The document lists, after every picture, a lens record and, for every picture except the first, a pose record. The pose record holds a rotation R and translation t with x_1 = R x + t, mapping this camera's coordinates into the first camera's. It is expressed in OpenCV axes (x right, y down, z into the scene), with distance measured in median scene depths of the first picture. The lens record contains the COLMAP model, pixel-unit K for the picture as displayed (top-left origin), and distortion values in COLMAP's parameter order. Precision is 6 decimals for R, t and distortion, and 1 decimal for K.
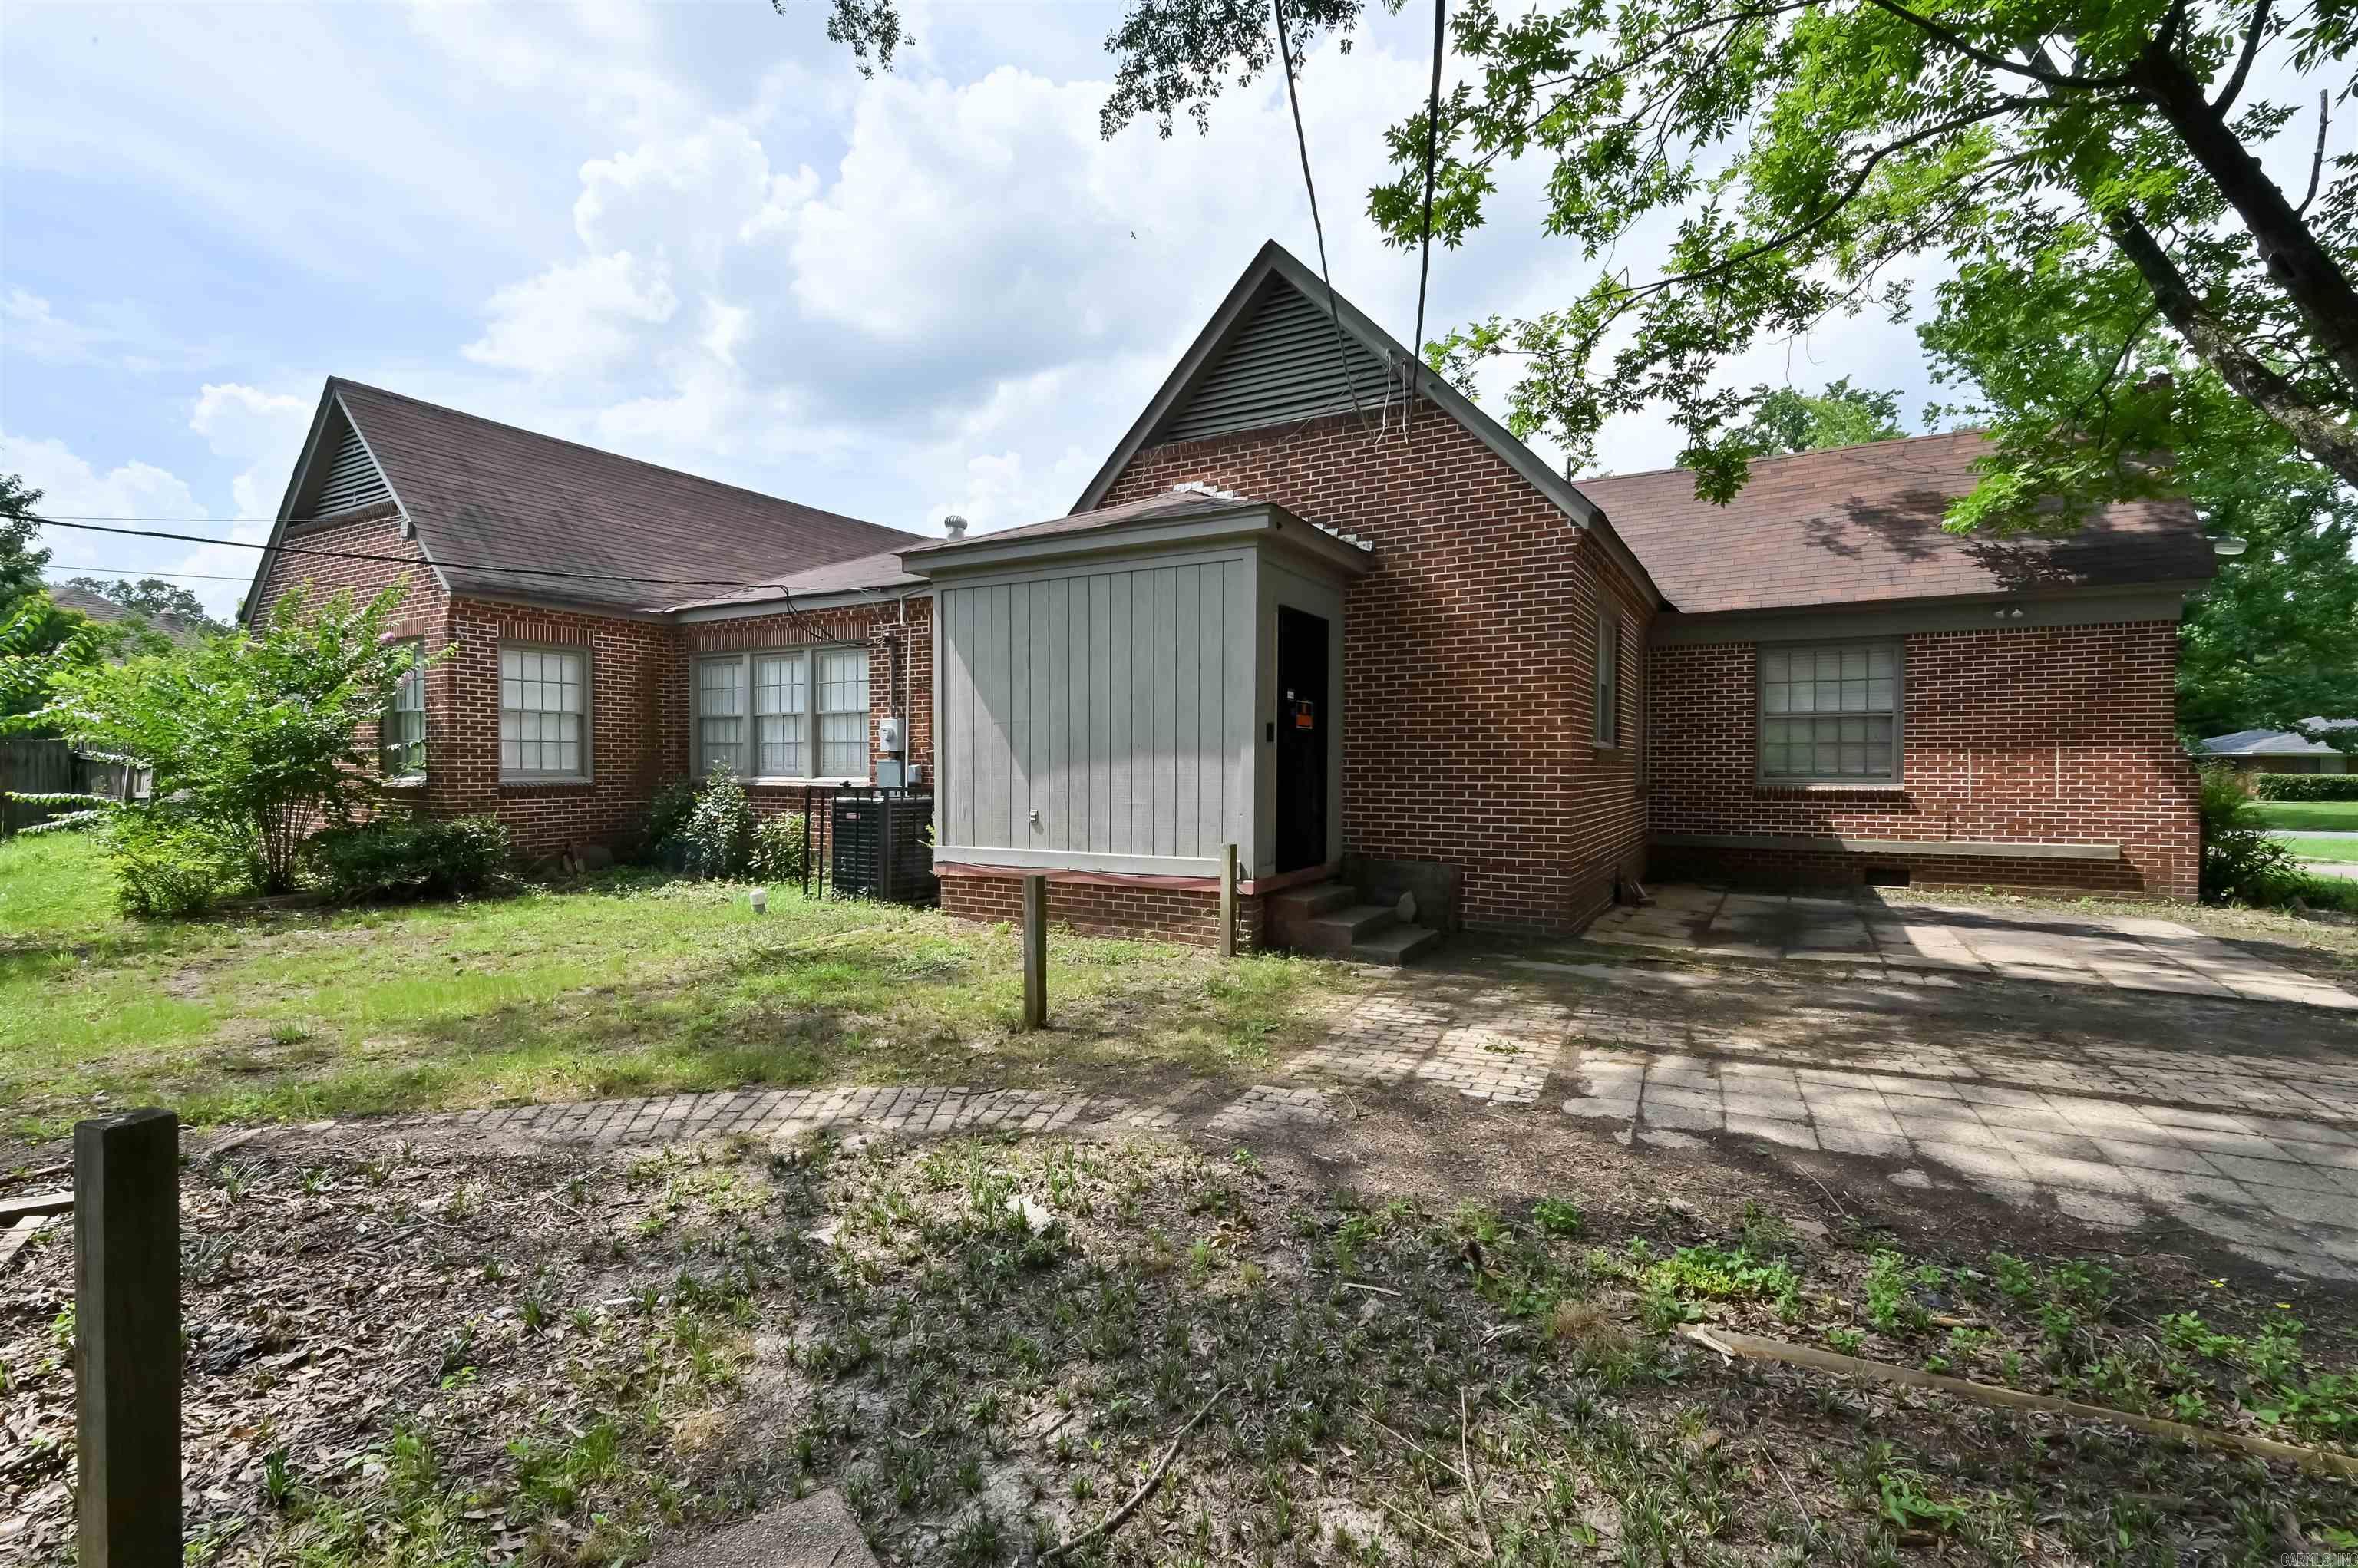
lens RADIAL K [[1051.6, 0, 1179.0], [0, 1051.6, 784.0], [0, 0, 1]] dist [-0.002990, -0.000004]
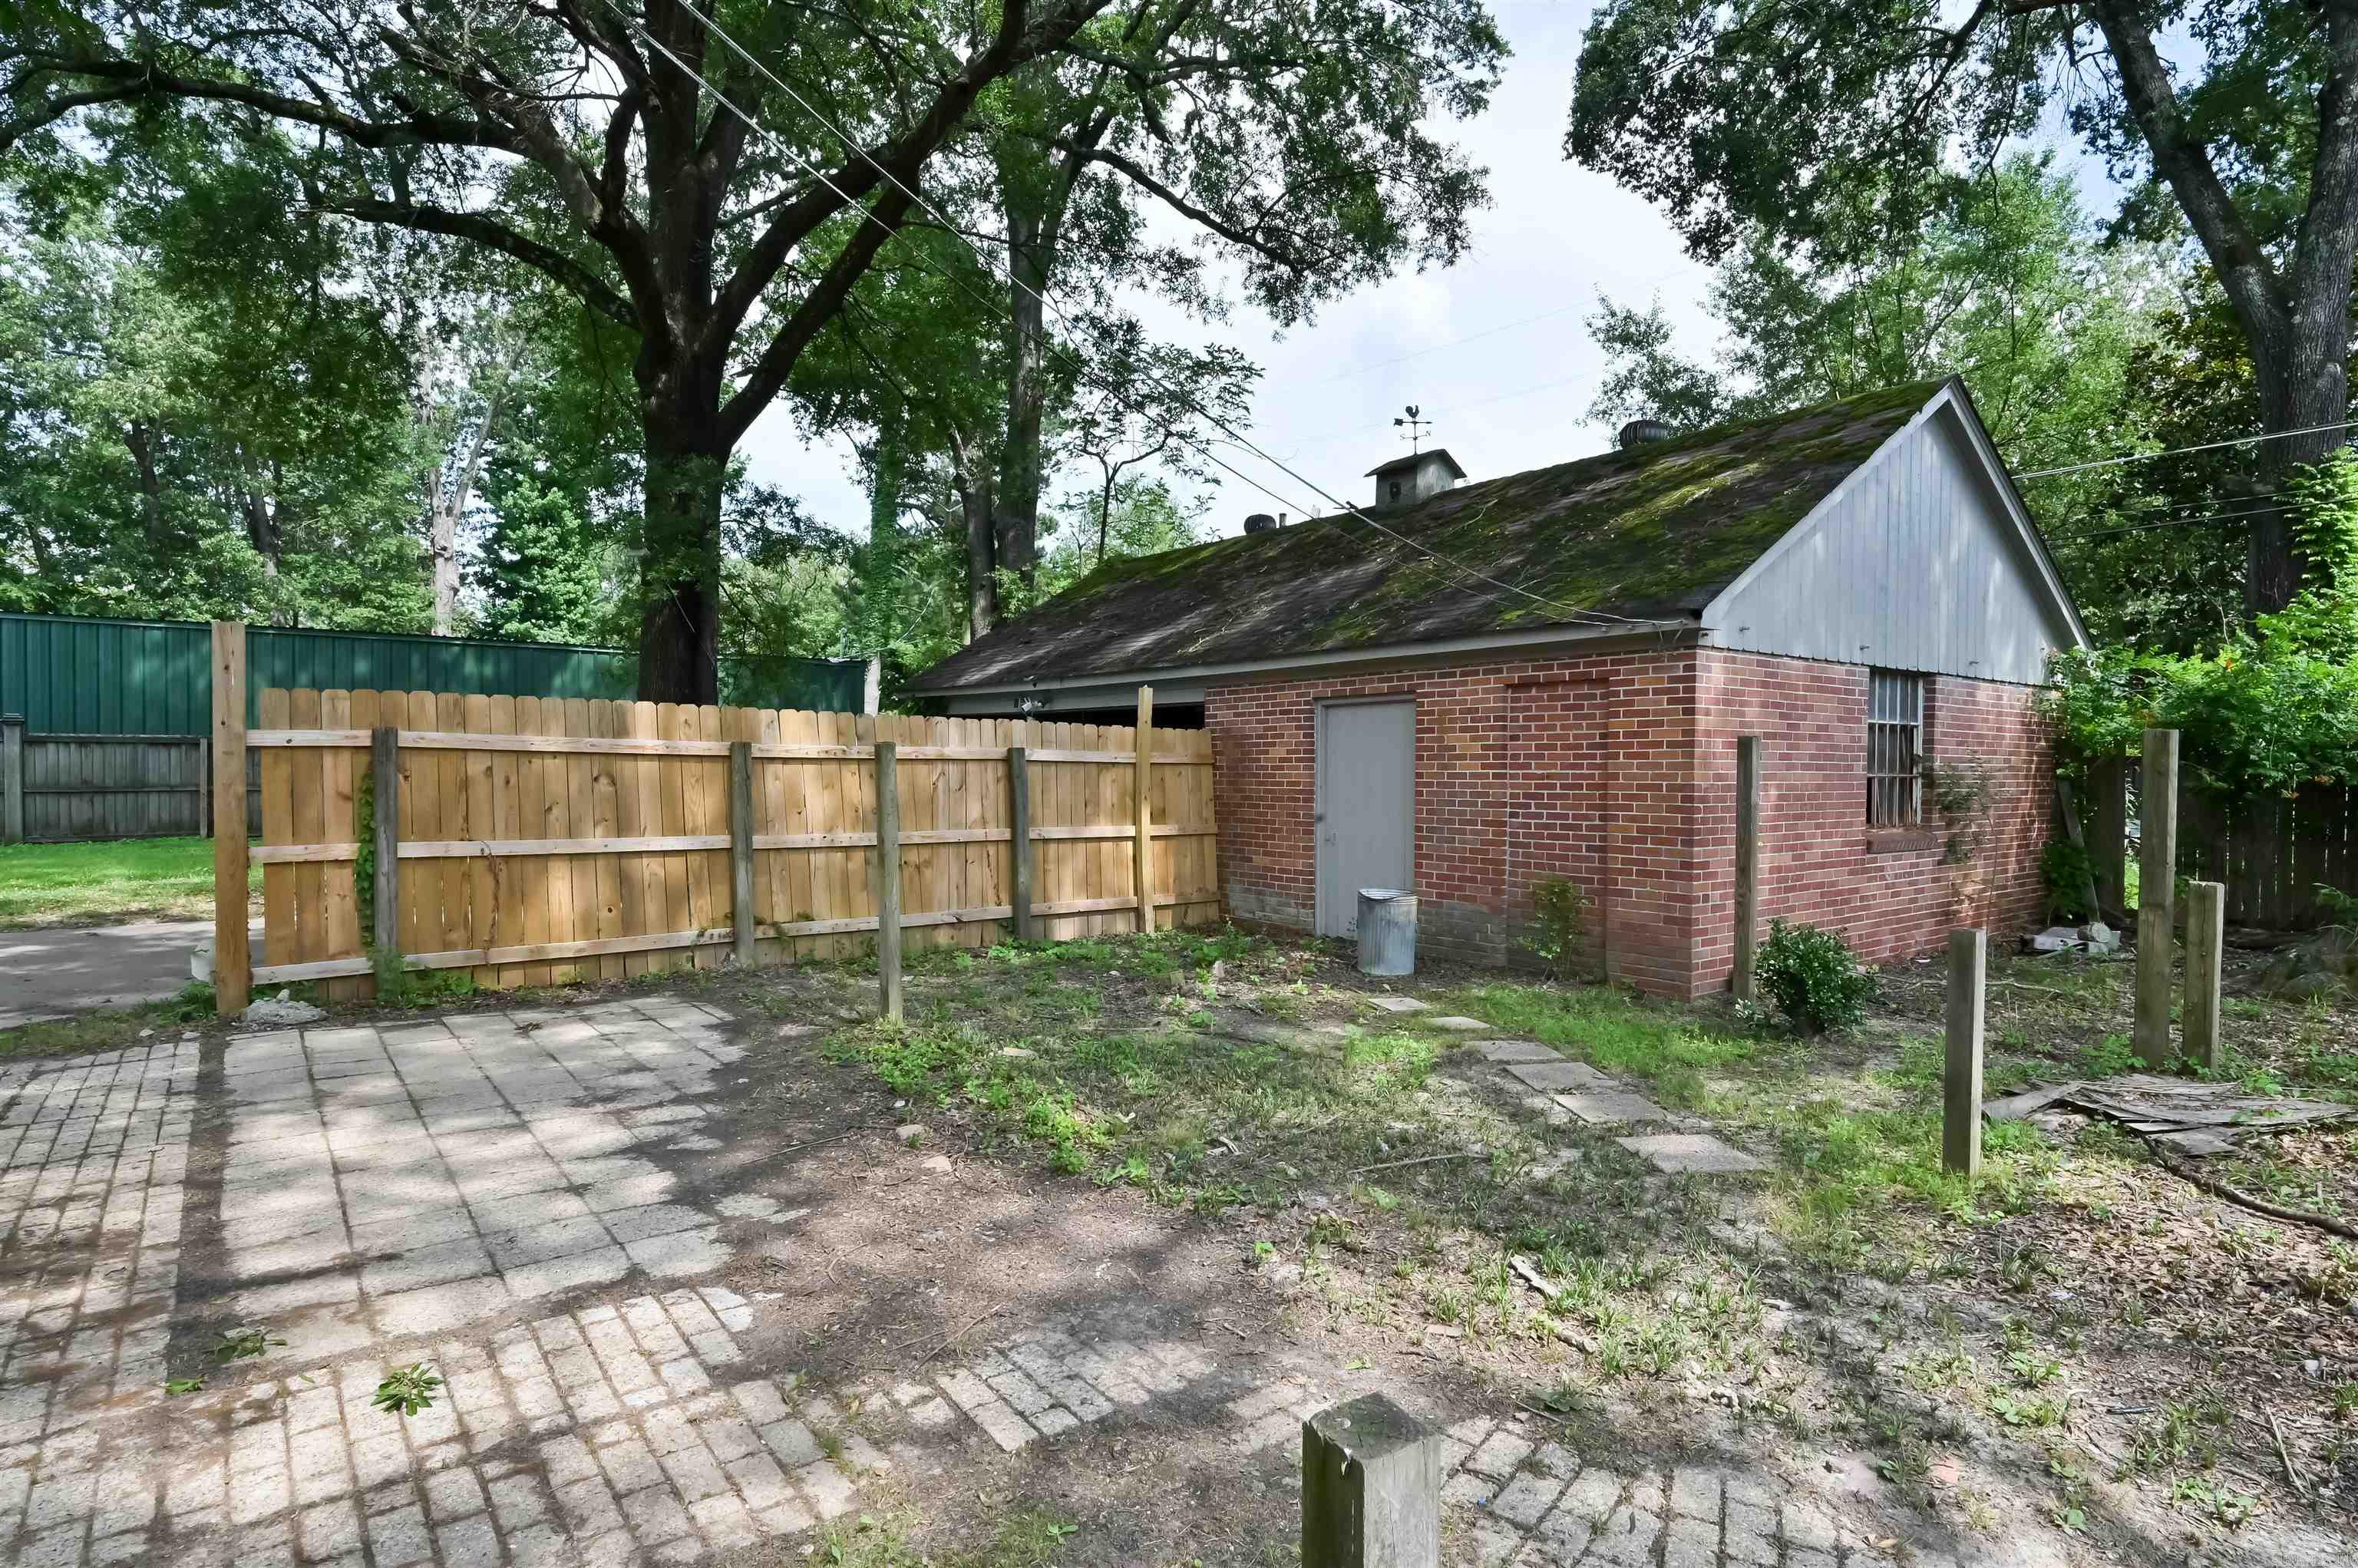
lens RADIAL K [[1325.0, 0, 1179.0], [0, 1325.0, 784.0], [0, 0, 1]] dist [0.000168, -0.000146]
pose [[-0.898606, -0.013835, 0.438538, -0.266418], [-0.002203, 0.999632, 0.027022, -0.023640], [-0.438750, 0.023316, -0.898306, 1.598031]]
